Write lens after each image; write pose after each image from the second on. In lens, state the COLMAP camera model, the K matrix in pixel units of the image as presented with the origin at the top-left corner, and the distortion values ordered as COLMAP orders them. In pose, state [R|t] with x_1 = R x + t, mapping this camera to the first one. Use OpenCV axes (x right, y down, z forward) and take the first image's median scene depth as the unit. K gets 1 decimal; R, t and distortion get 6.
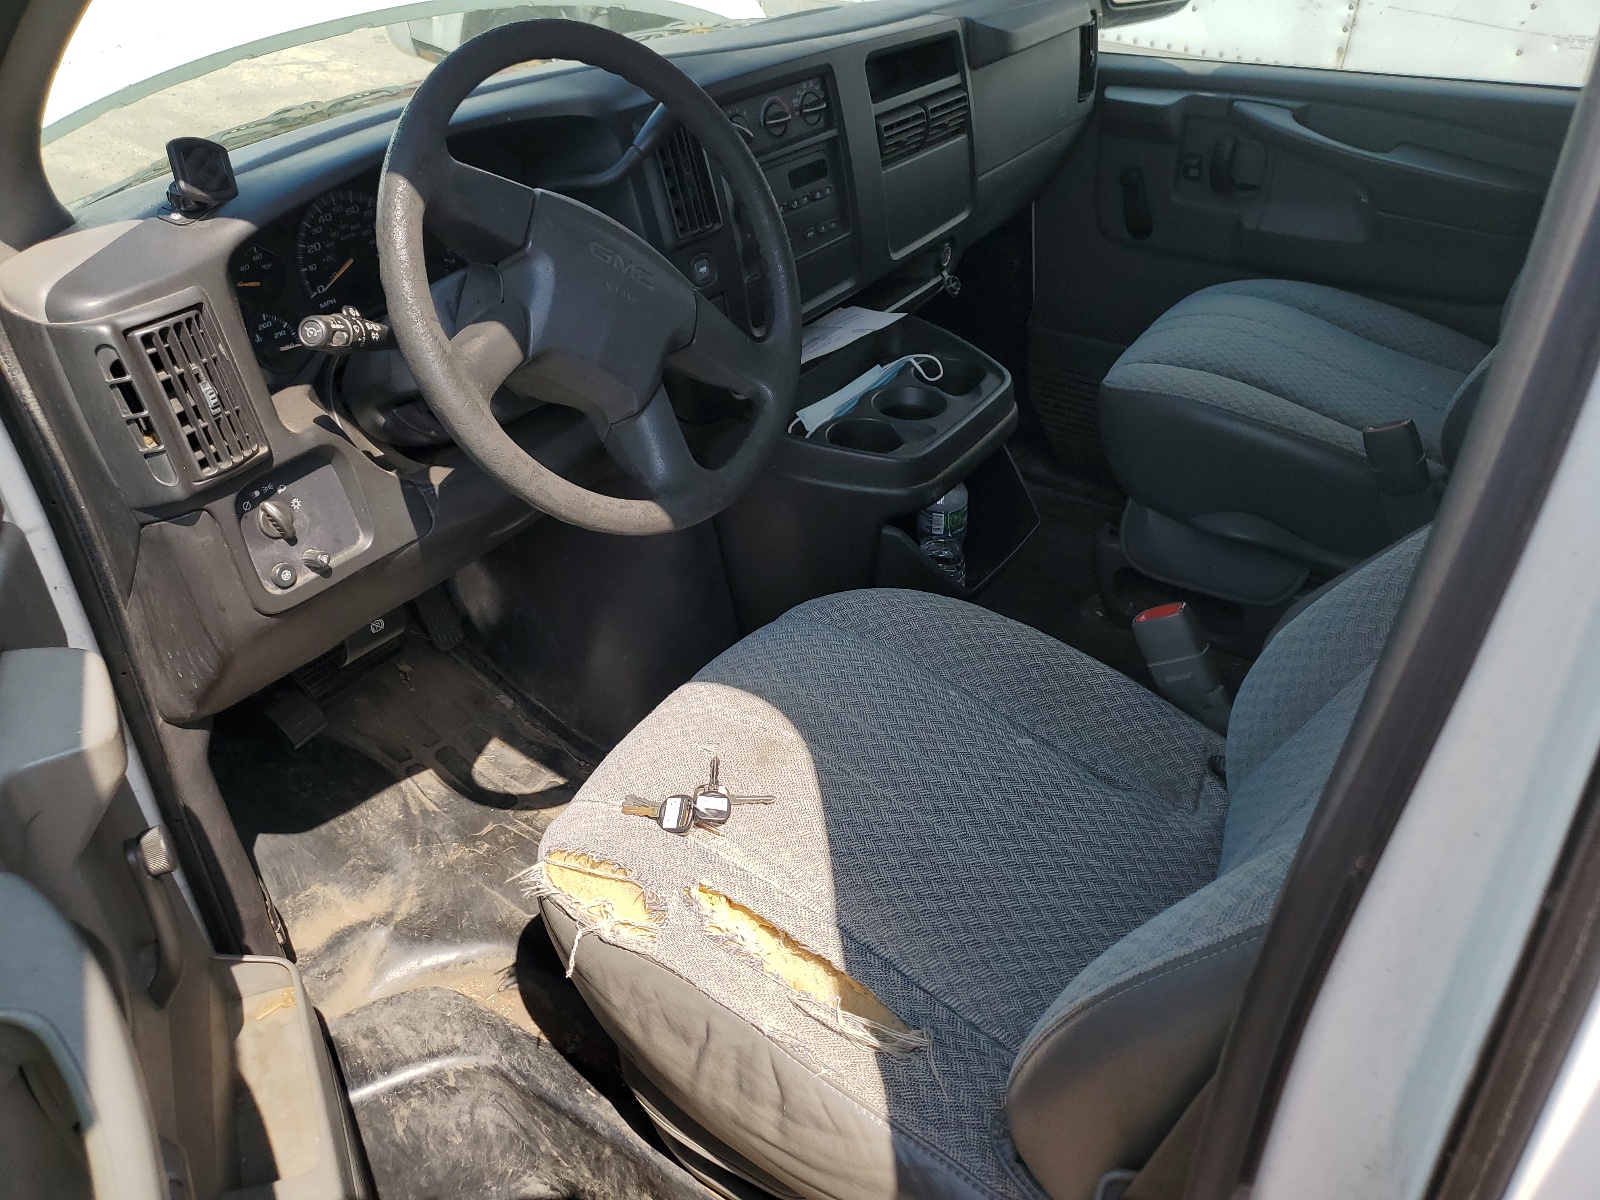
lens RADIAL K [[1130.5, 0, 800.0], [0, 1130.5, 600.0], [0, 0, 1]] dist [0.000391, -0.000886]
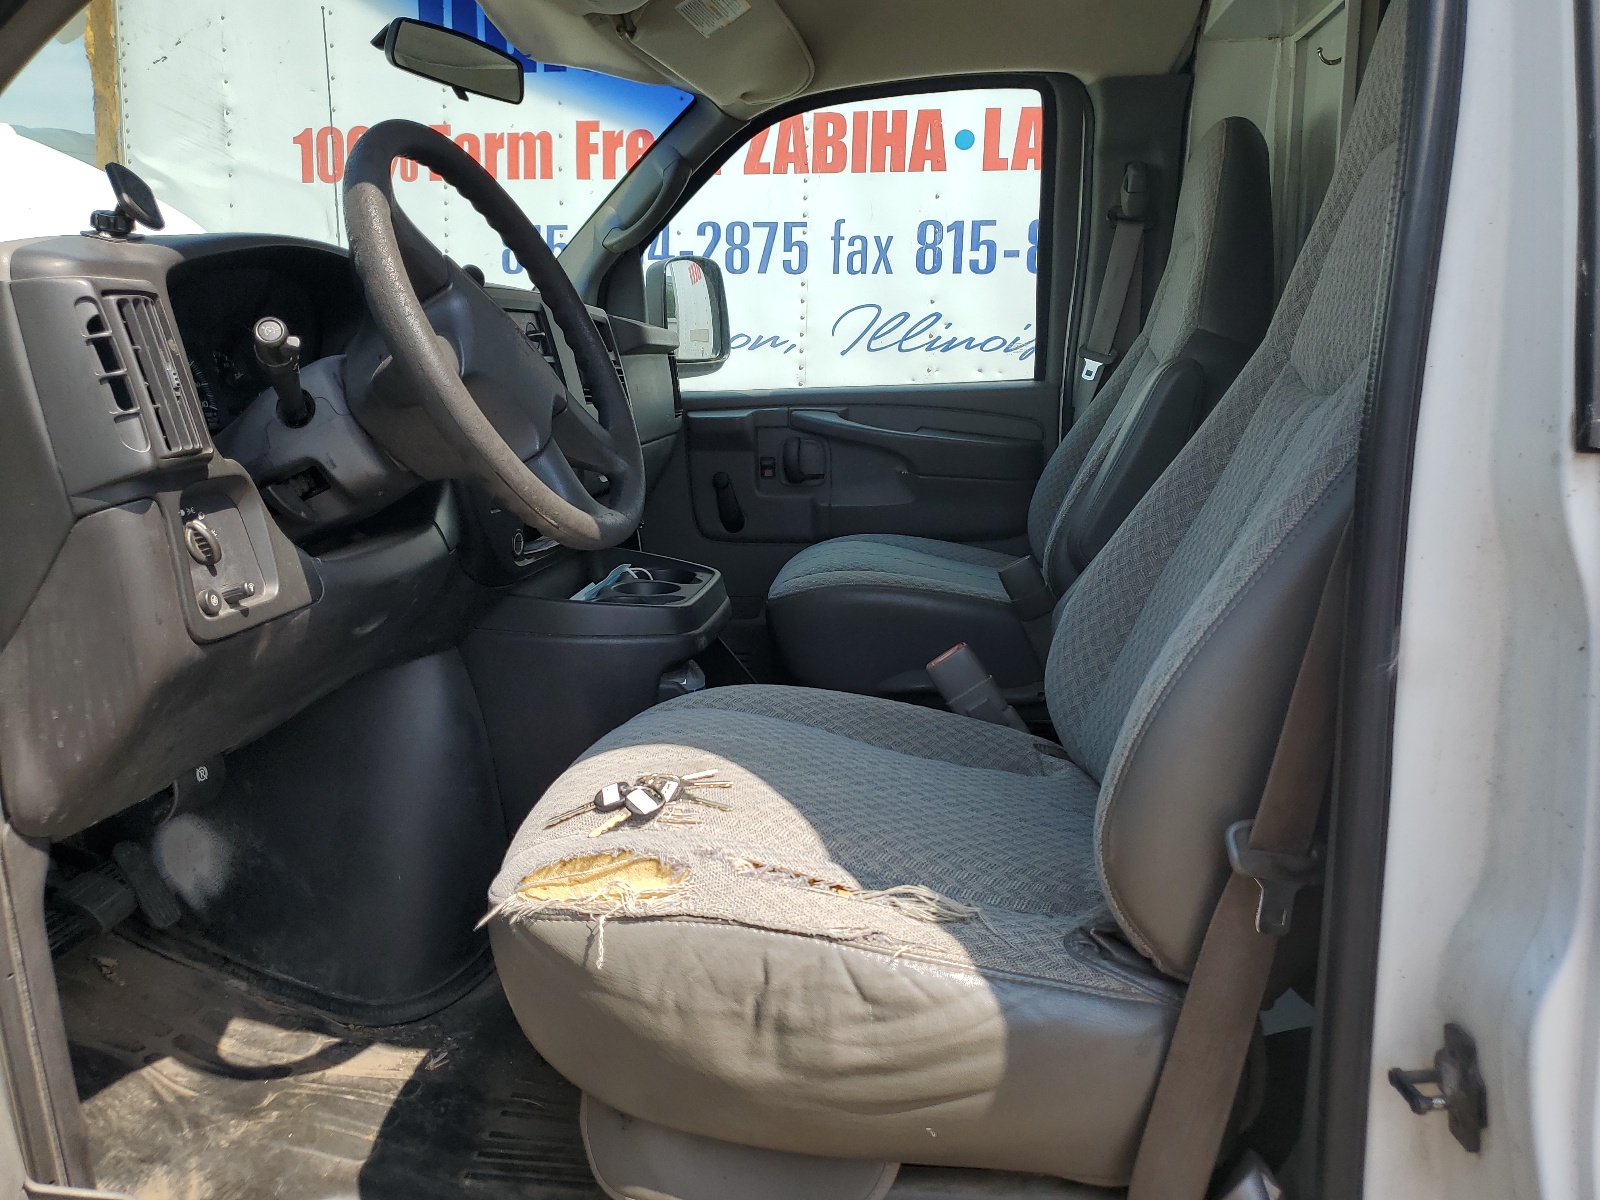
lens RADIAL K [[1108.6, 0, 800.0], [0, 1108.6, 600.0], [0, 0, 1]] dist [0.004654, -0.000200]
pose [[0.906642, -0.103673, 0.408964, -0.221028], [0.241260, 0.922610, -0.300973, 0.206379], [-0.346111, 0.371541, 0.861489, 0.031249]]
